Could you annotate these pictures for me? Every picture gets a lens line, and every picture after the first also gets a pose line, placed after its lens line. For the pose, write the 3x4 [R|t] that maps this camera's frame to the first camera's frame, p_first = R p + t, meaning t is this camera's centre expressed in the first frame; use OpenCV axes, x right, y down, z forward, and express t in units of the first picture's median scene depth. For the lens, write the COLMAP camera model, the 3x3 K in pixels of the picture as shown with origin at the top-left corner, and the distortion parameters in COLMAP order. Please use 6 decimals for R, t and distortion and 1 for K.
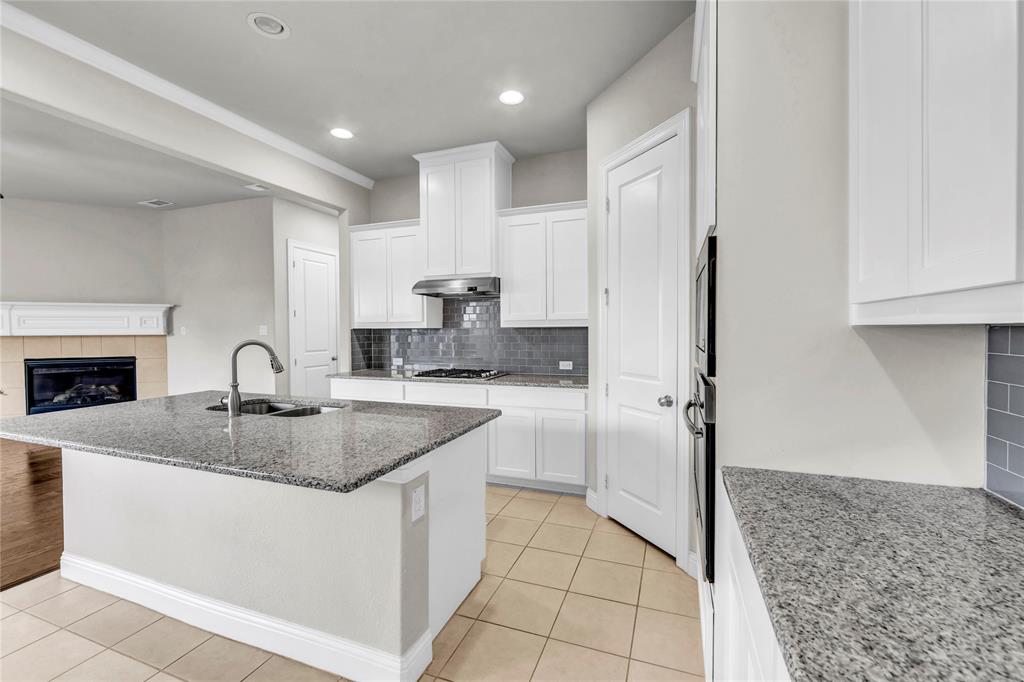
lens RADIAL K [[411.3, 0, 516.7], [0, 411.3, 338.0], [0, 0, 1]] dist [-0.001734, -0.000014]
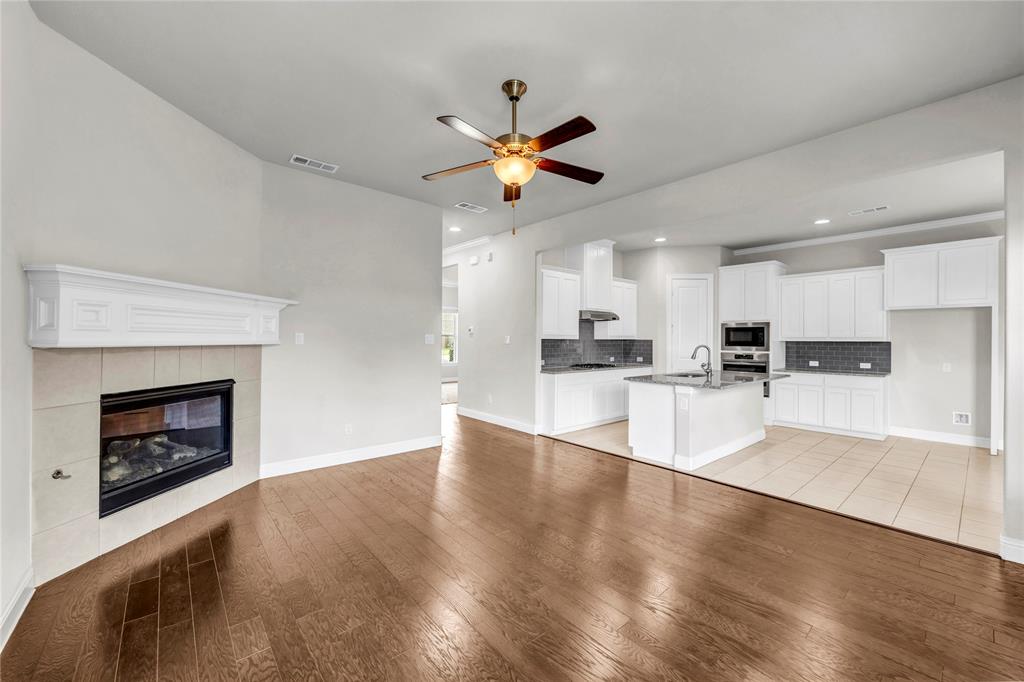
lens RADIAL K [[421.1, 0, 512.0], [0, 421.1, 341.0], [0, 0, 1]] dist [-0.001107, 0.000010]
pose [[0.476836, 0.004659, 0.878980, -2.014382], [0.010122, 0.999891, -0.010791, -0.002463], [-0.878934, 0.014043, 0.476736, 0.499449]]
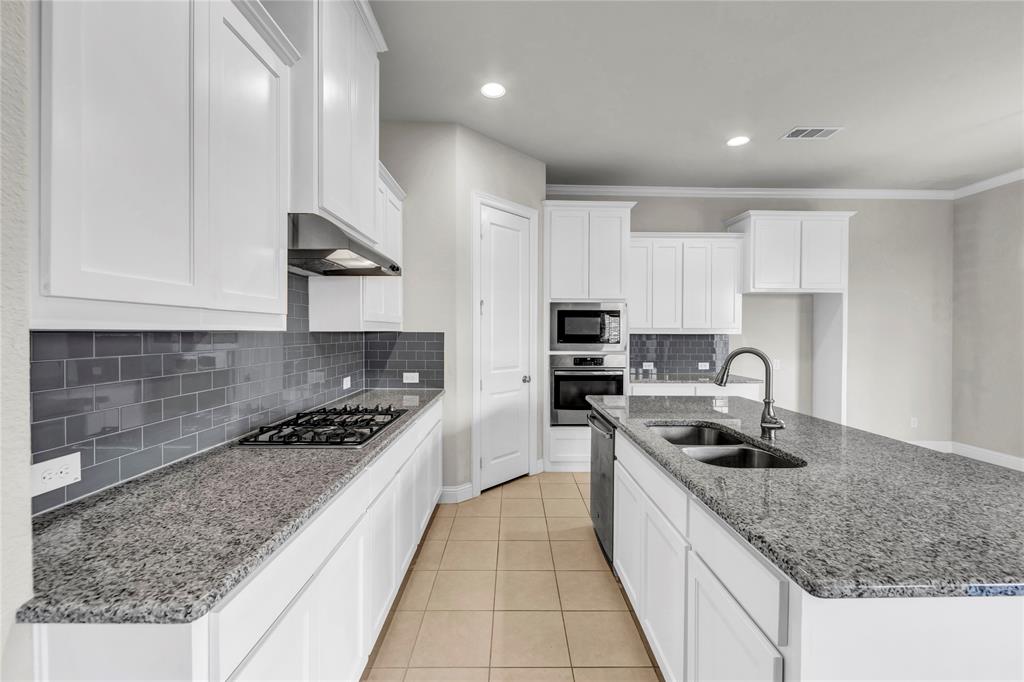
lens RADIAL K [[411.2, 0, 529.6], [0, 411.2, 333.3], [0, 0, 1]] dist [0.000122, 0.000058]
pose [[-0.378081, 0.001900, 0.925770, -0.748838], [0.017013, 0.999843, 0.004896, -0.023050], [-0.925616, 0.017601, -0.378054, 1.048857]]
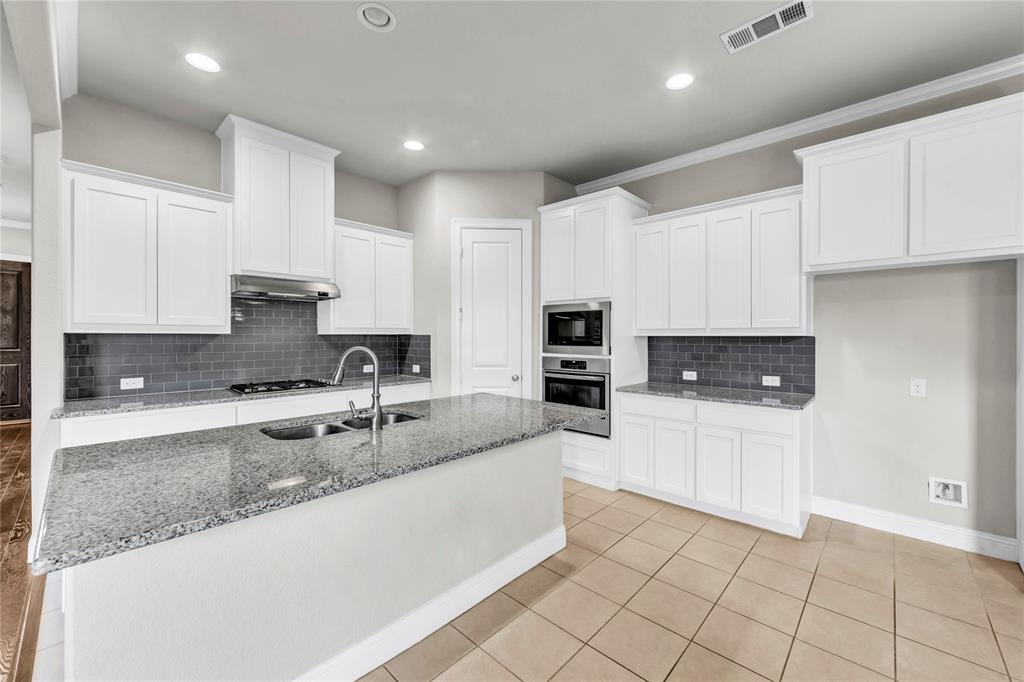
lens RADIAL K [[411.3, 0, 516.7], [0, 411.3, 338.0], [0, 0, 1]] dist [-0.001734, -0.000014]
pose [[0.377901, 0.002499, 0.925843, -0.829840], [0.015611, 0.999837, -0.009071, -0.000893], [-0.925715, 0.017881, 0.377800, 0.218459]]
